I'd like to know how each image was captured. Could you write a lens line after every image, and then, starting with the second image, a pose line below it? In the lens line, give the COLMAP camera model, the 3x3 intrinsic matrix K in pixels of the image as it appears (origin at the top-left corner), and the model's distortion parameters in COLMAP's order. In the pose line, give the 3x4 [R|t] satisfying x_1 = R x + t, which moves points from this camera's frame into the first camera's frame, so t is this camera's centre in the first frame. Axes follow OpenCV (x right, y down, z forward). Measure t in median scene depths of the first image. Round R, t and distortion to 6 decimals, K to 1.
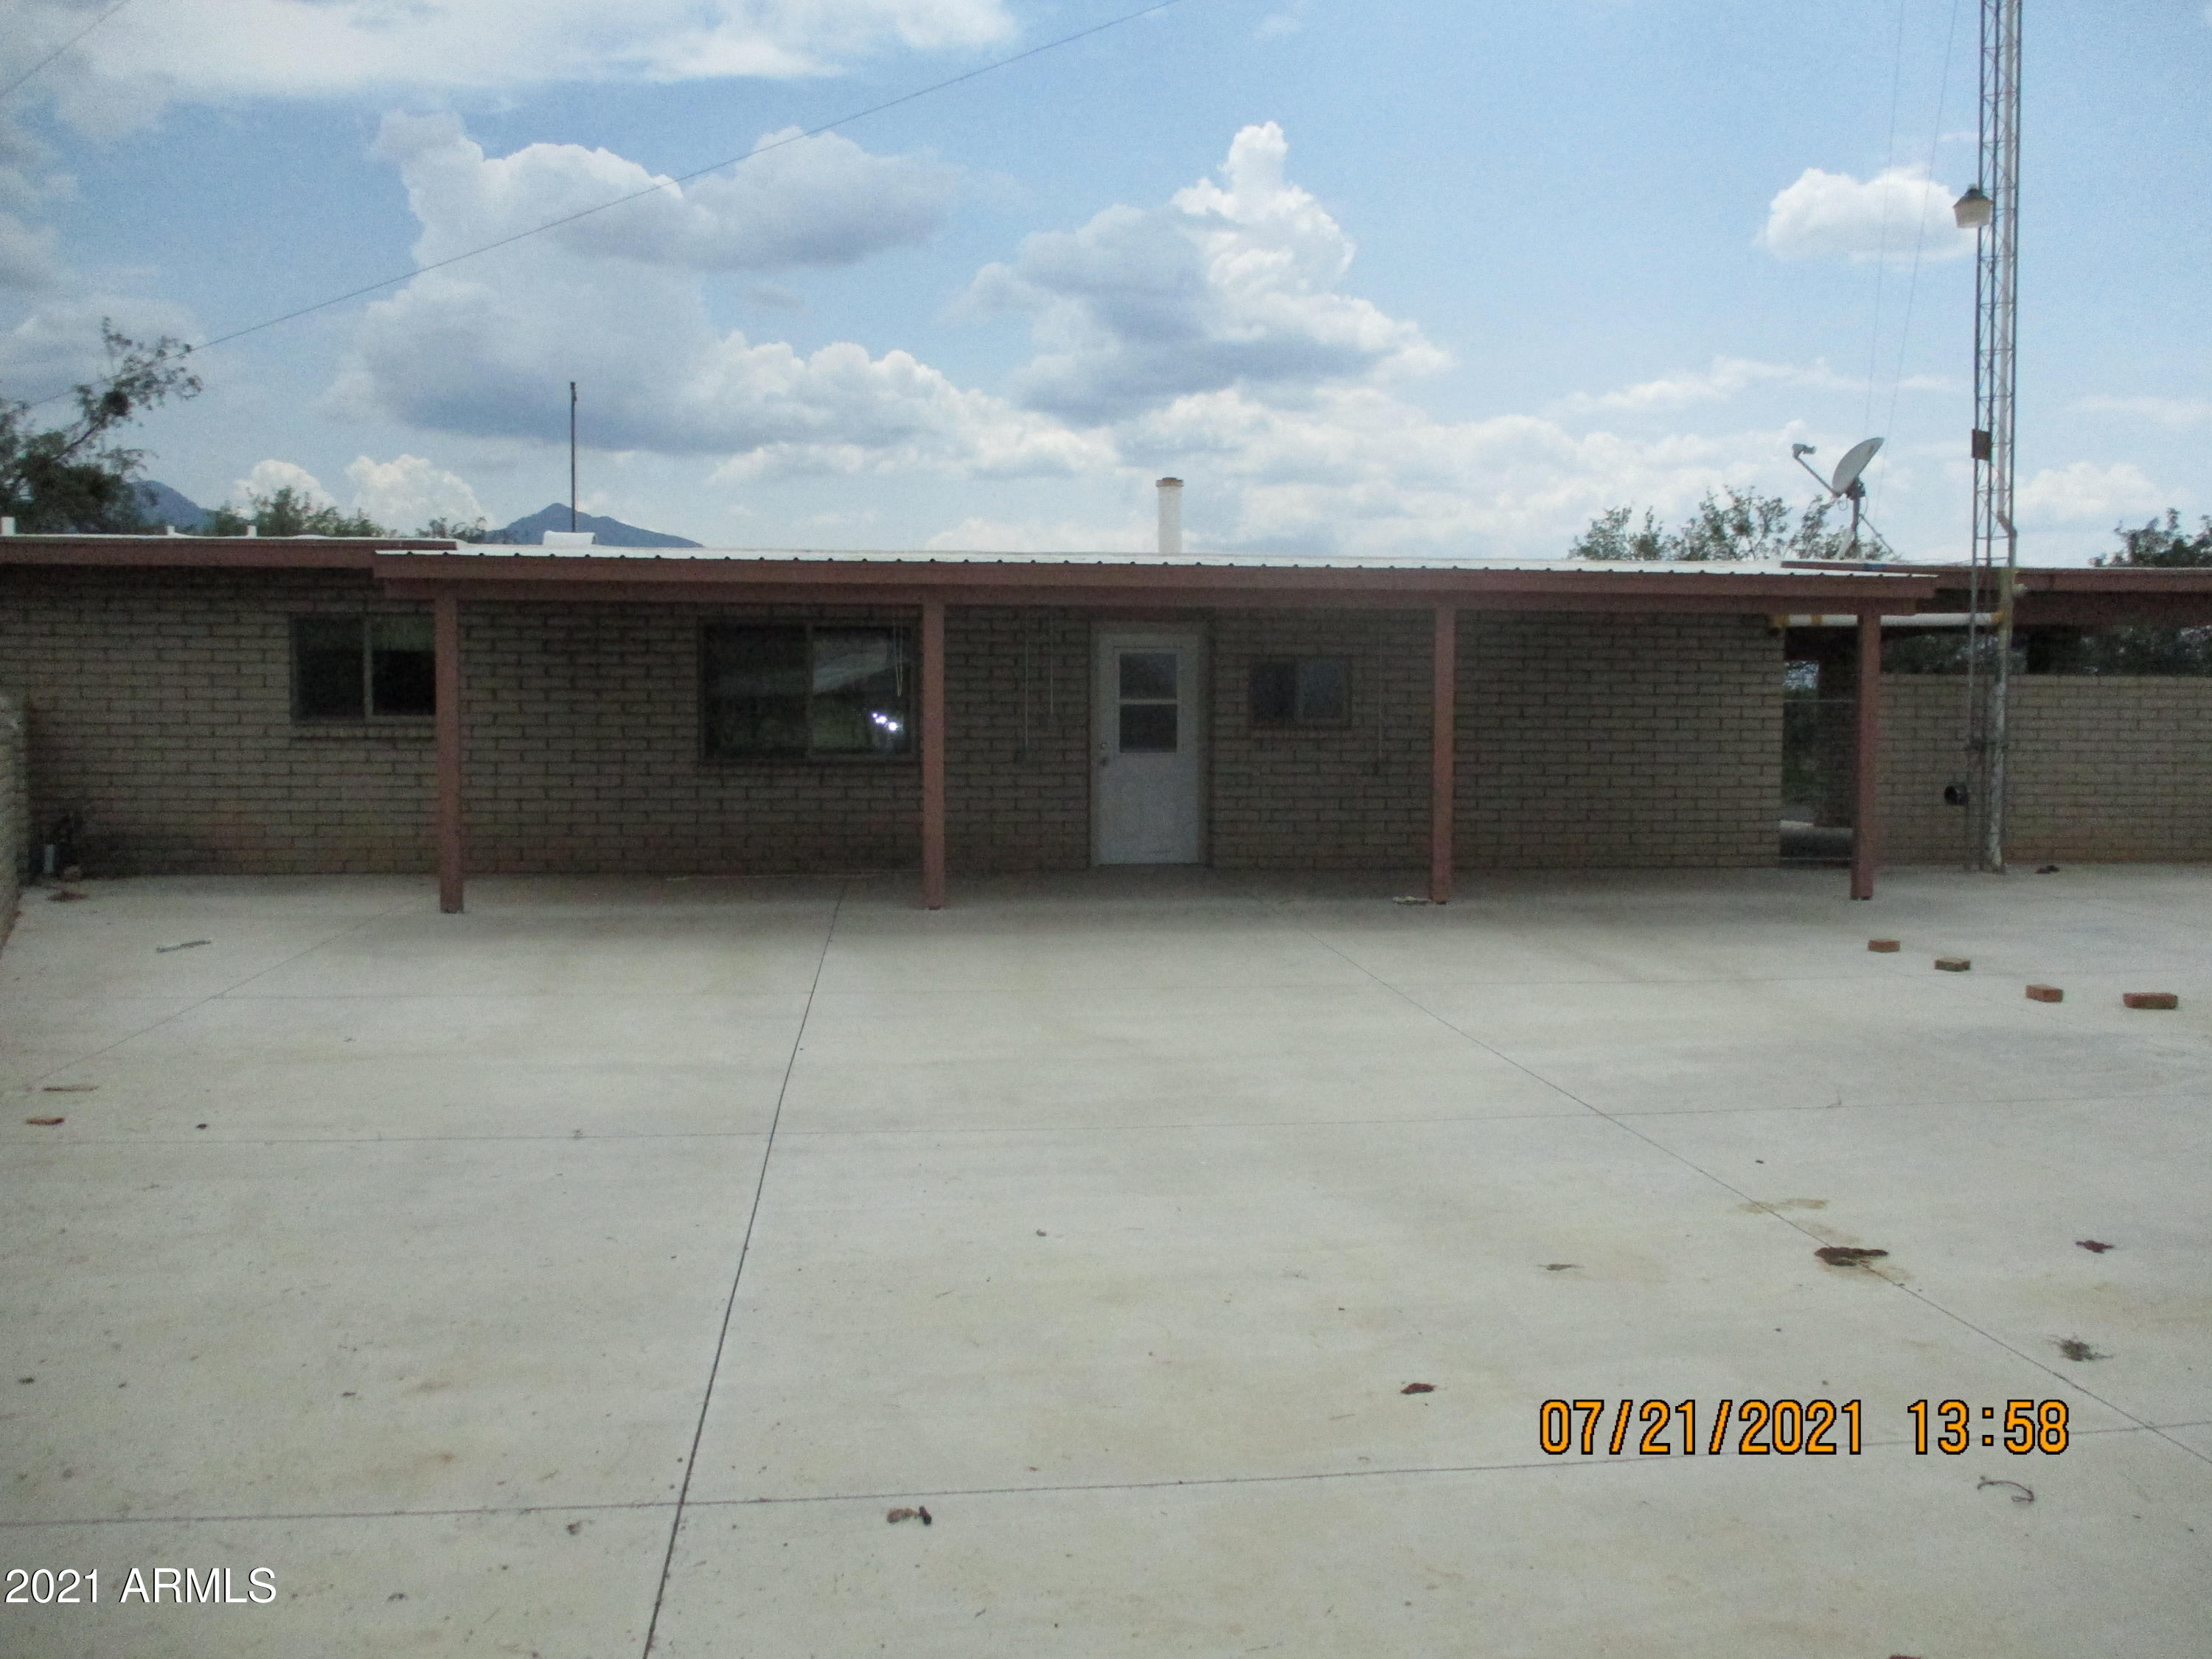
lens RADIAL K [[1811.2, 0, 1106.0], [0, 1811.2, 829.5], [0, 0, 1]] dist [0.004958, 0.001535]
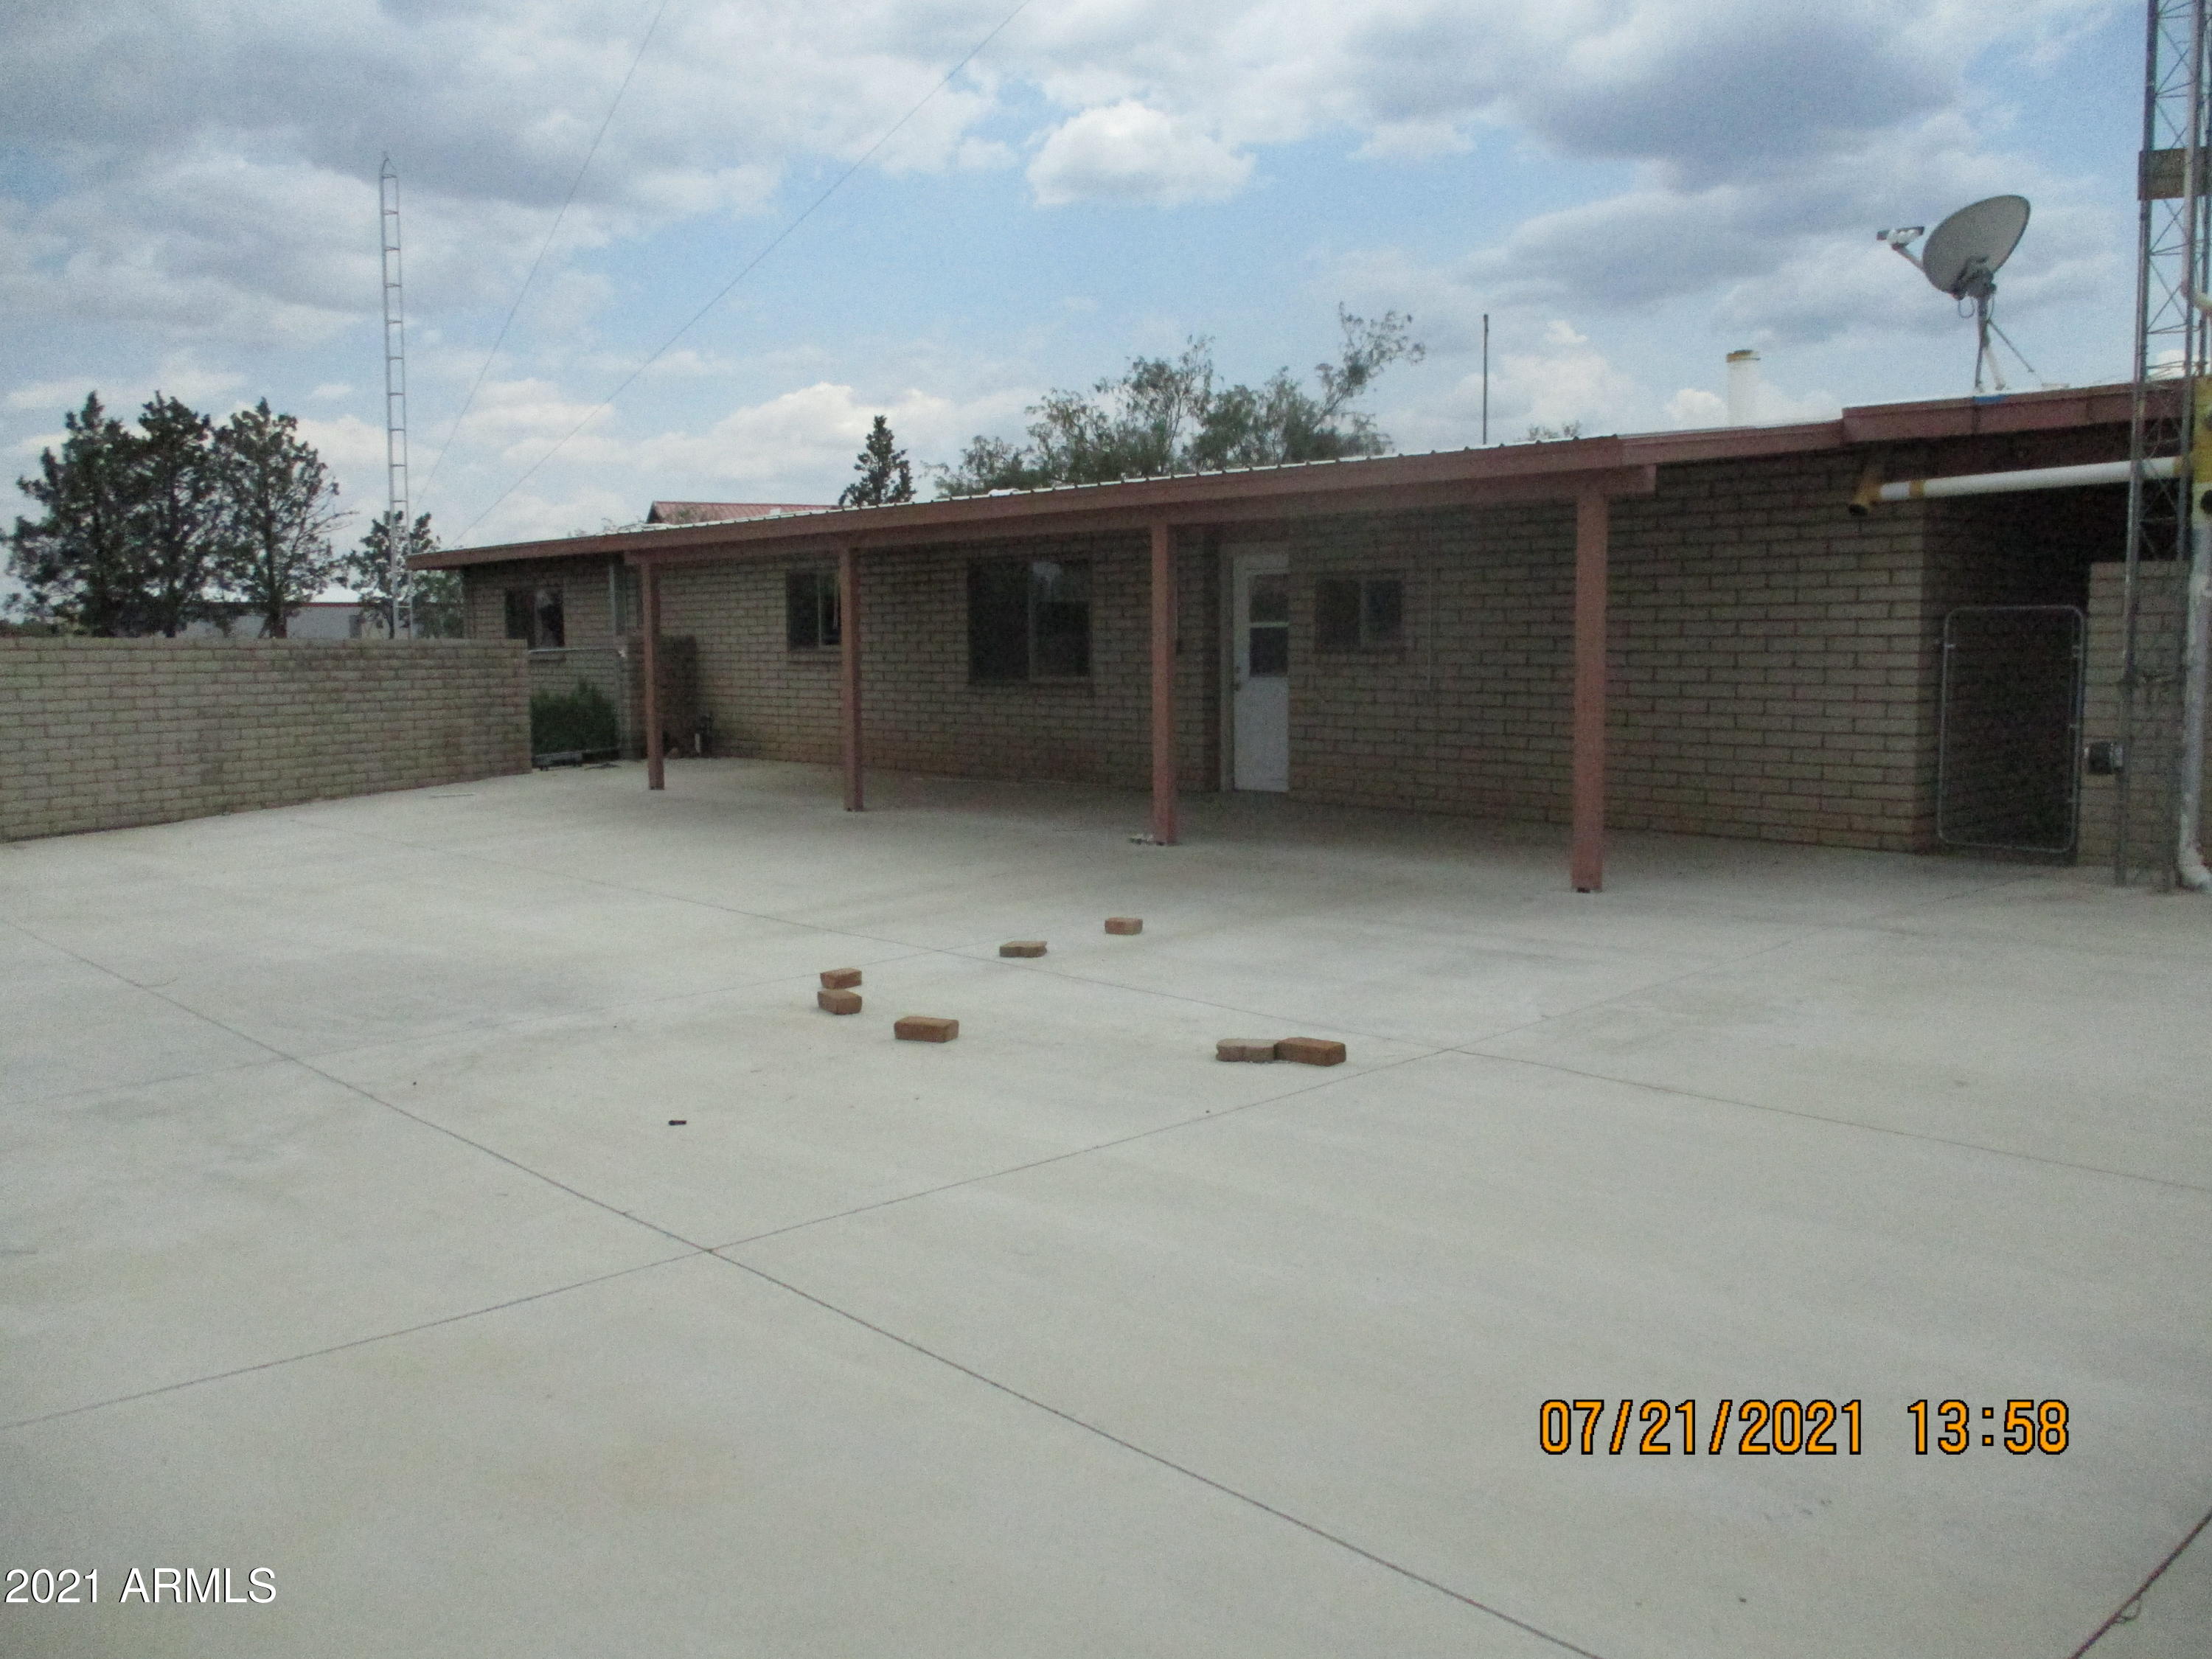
lens RADIAL K [[1786.1, 0, 1106.0], [0, 1786.1, 829.5], [0, 0, 1]] dist [-0.002519, -0.000468]
pose [[0.597580, 0.076553, -0.798146, 0.748152], [-0.034501, 0.996965, 0.069790, -0.025298], [0.801066, -0.014168, 0.598408, 0.359929]]
